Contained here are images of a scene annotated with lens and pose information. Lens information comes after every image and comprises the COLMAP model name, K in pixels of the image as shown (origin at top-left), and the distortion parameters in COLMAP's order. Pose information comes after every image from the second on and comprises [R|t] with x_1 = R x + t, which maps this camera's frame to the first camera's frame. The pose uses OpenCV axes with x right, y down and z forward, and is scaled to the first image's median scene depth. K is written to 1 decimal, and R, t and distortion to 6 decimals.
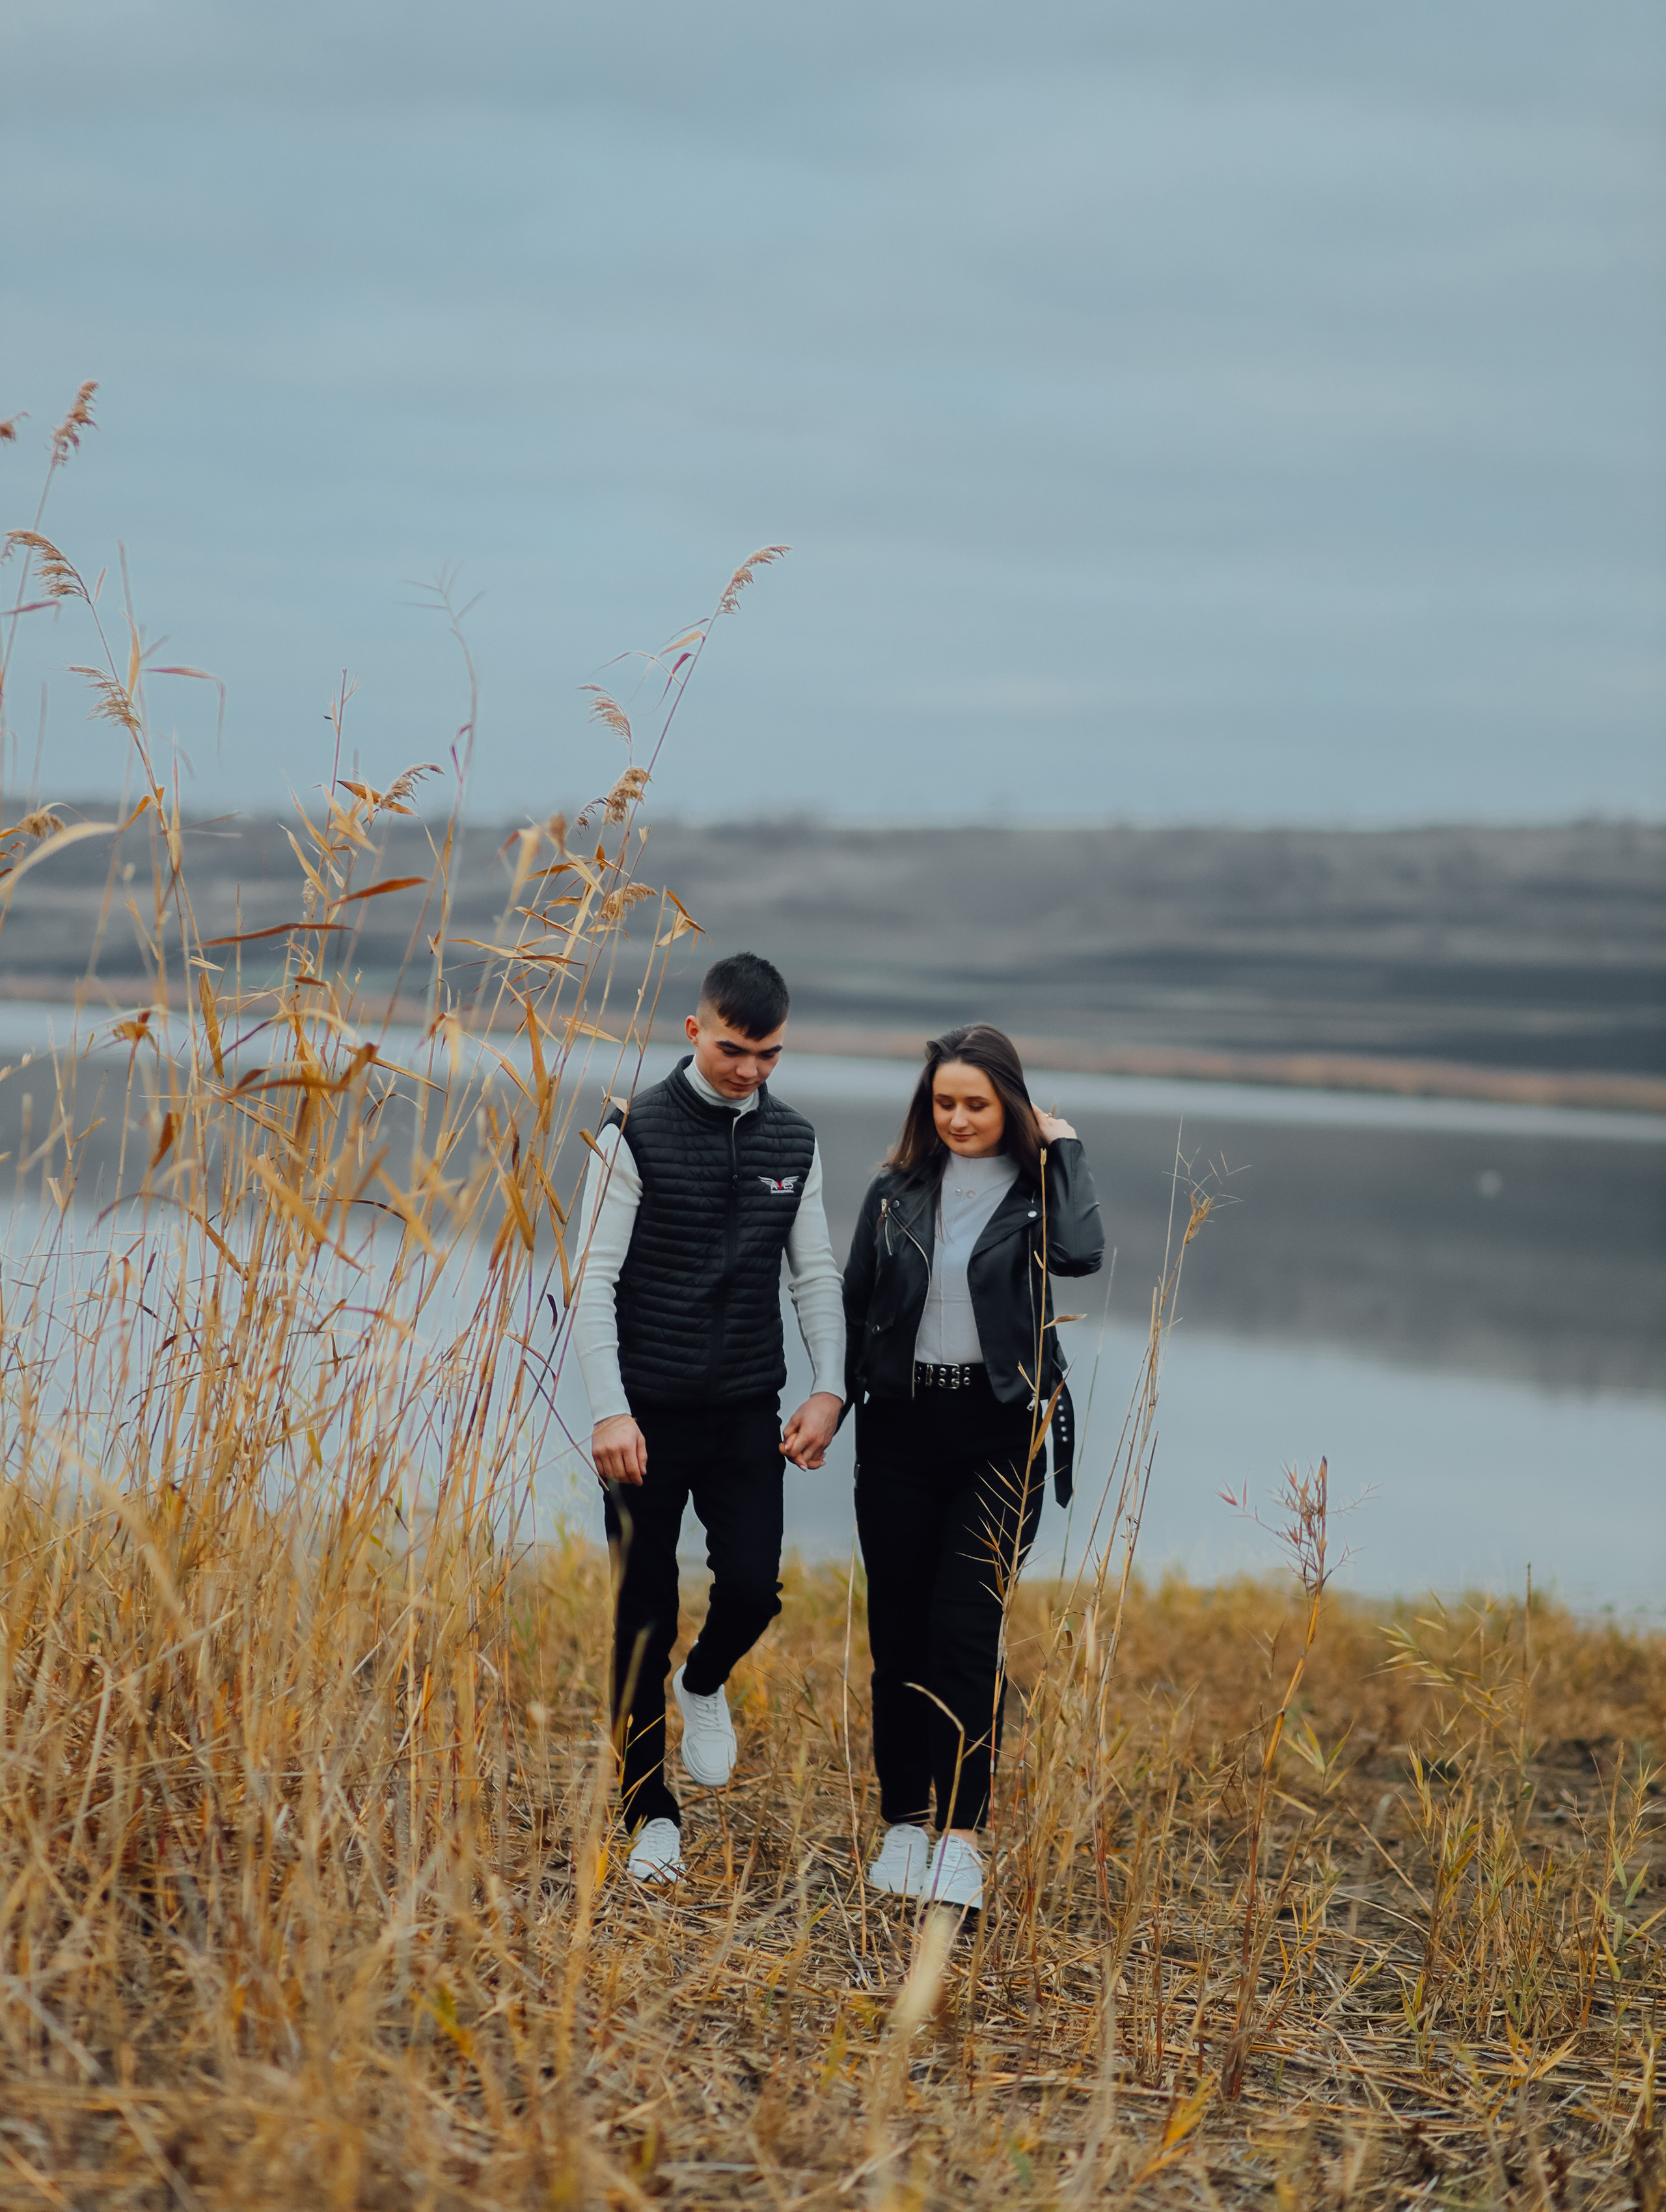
lens RADIAL K [[5298.6, 0, 833.0], [0, 5298.6, 1106.0], [0, 0, 1]] dist [-0.141105, -0.691980]
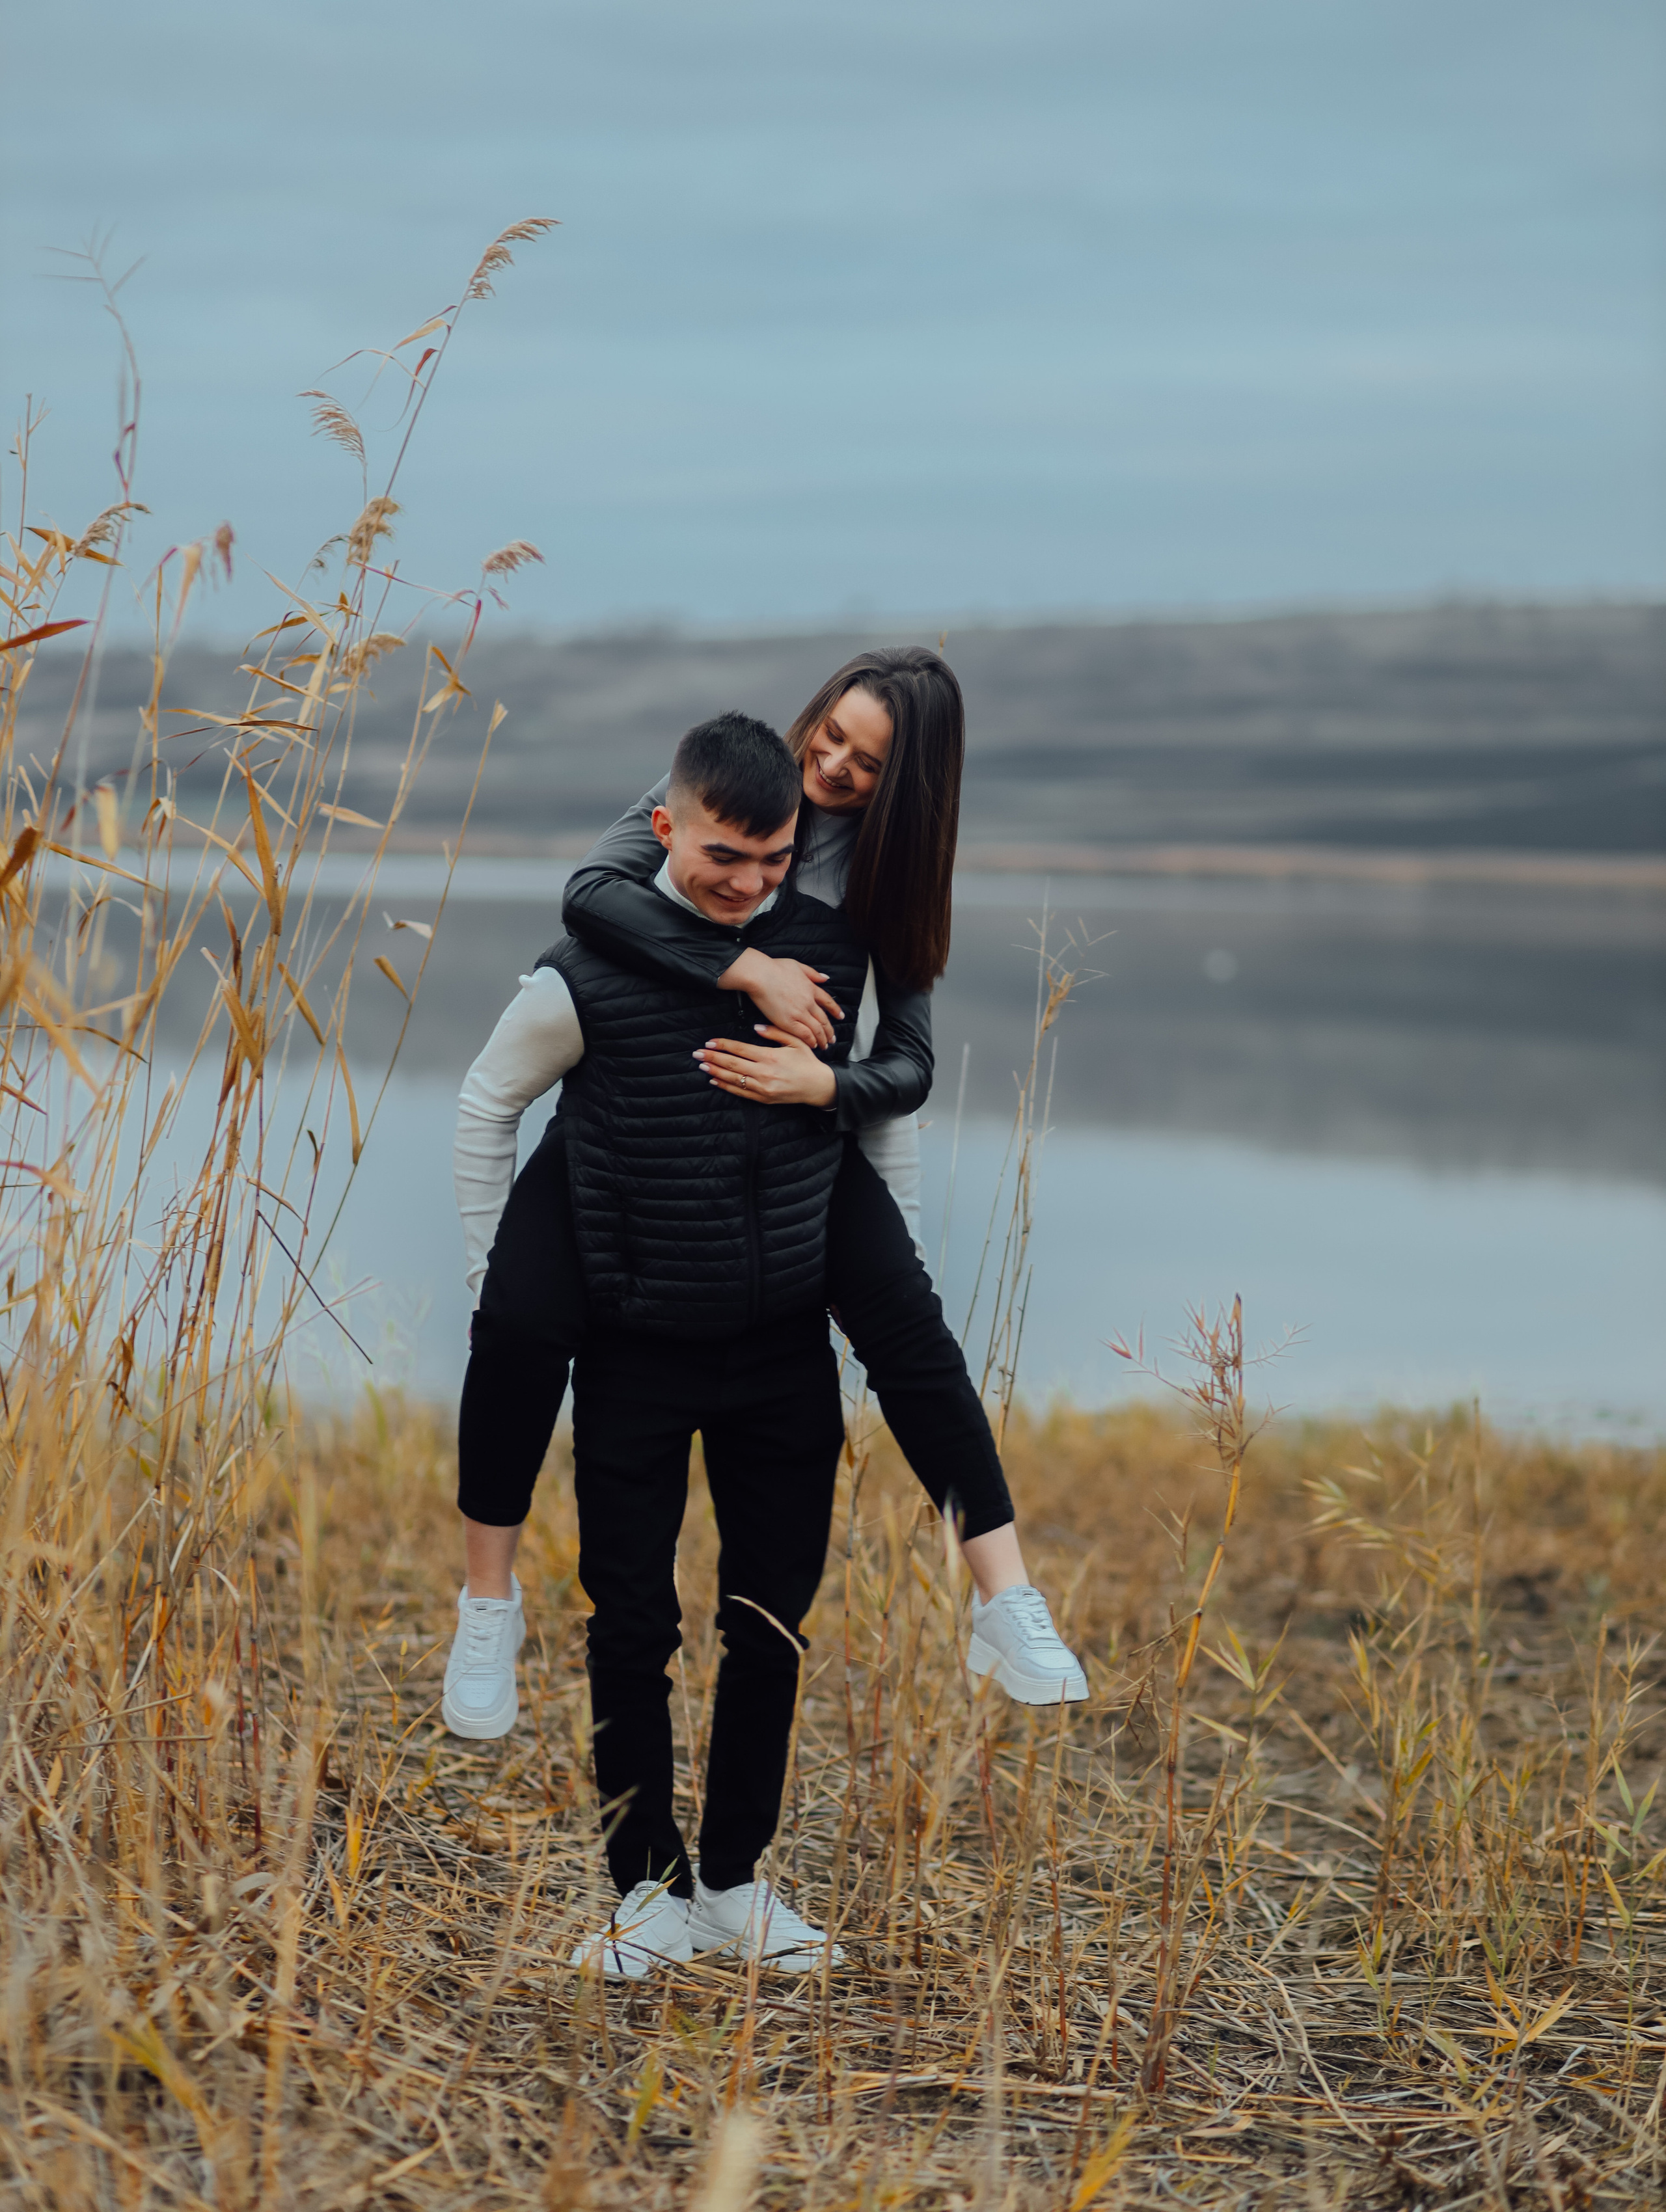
lens RADIAL K [[5281.6, 0, 834.4], [0, 5281.6, 1028.6], [0, 0, 1]] dist [-0.094967, -0.712865]
pose [[0.998885, -0.040832, 0.023694, 0.011492], [0.040314, 0.998946, 0.021952, 0.004736], [-0.024565, -0.020972, 0.999478, 0.161752]]
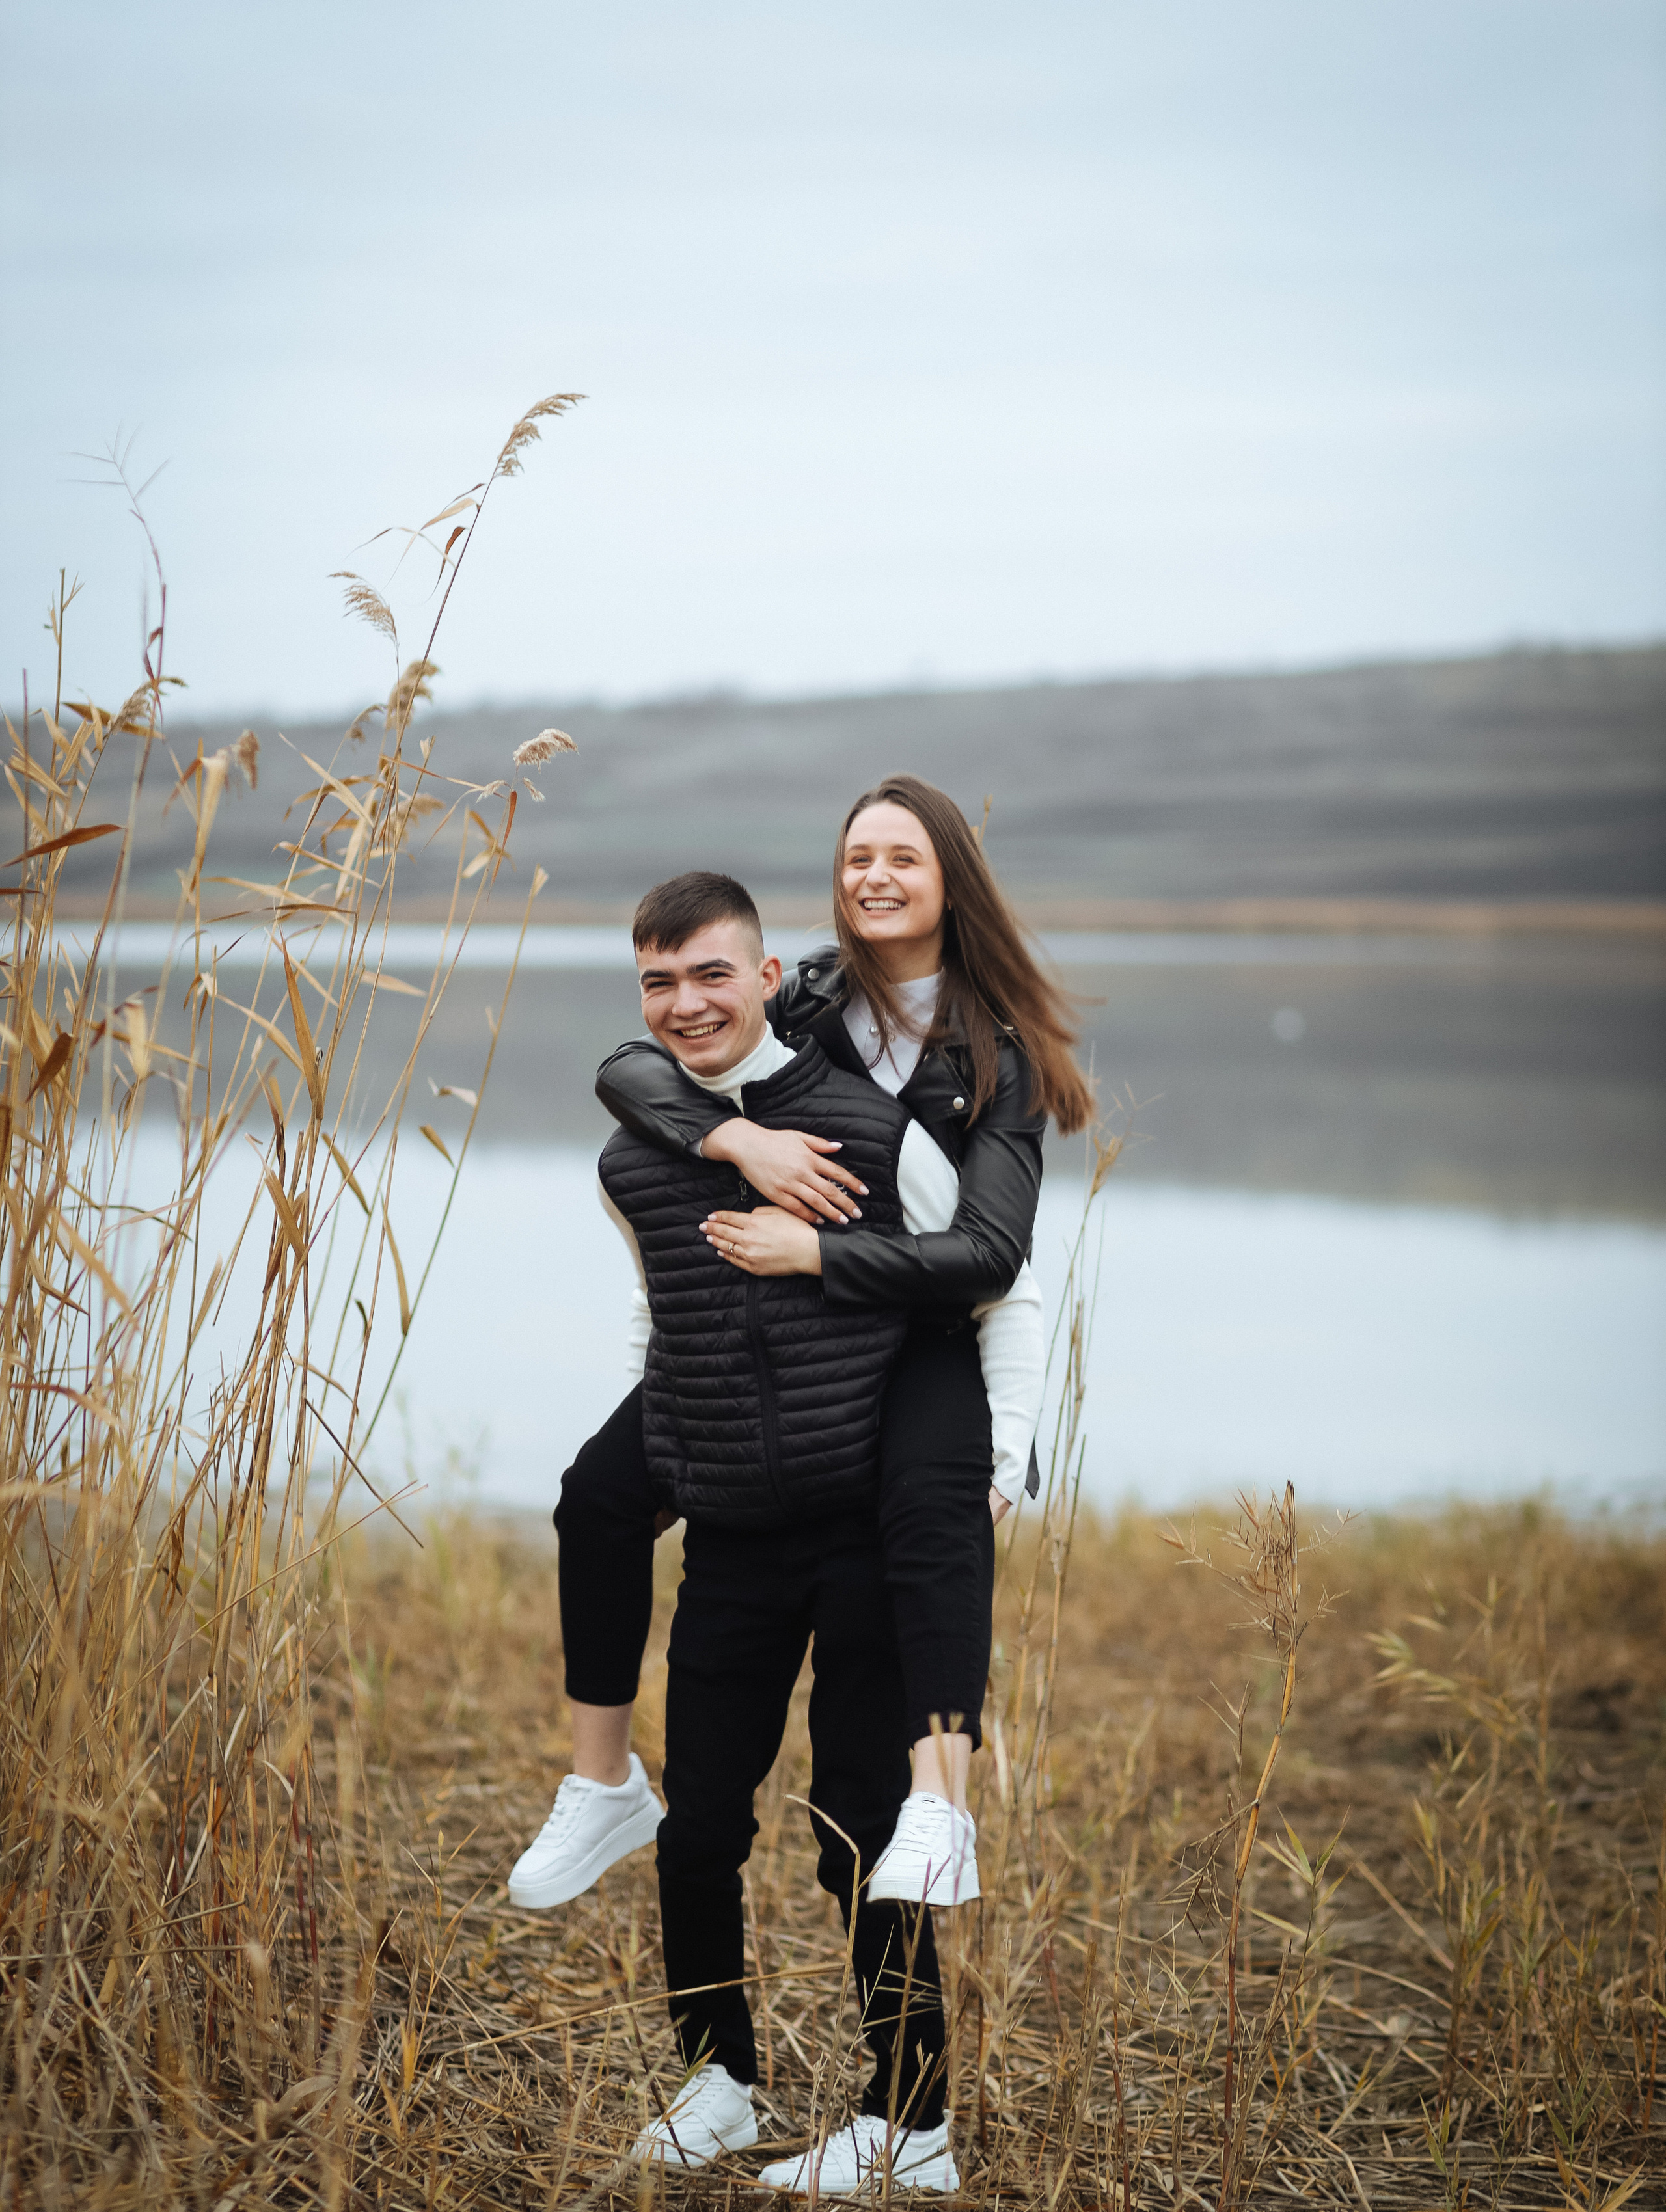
lens RADIAL K [[5281.6, 0, 834.4], [0, 5281.6, 1028.6], [0, 0, 1]] dist [-0.094967, -0.712865]
pose [[0.998047, -0.061522, 0.010810, 0.016290], [0.061411, 0.998059, 0.010336, -0.011651], [-0.011425, -0.009652, 0.999888, 0.167198]]
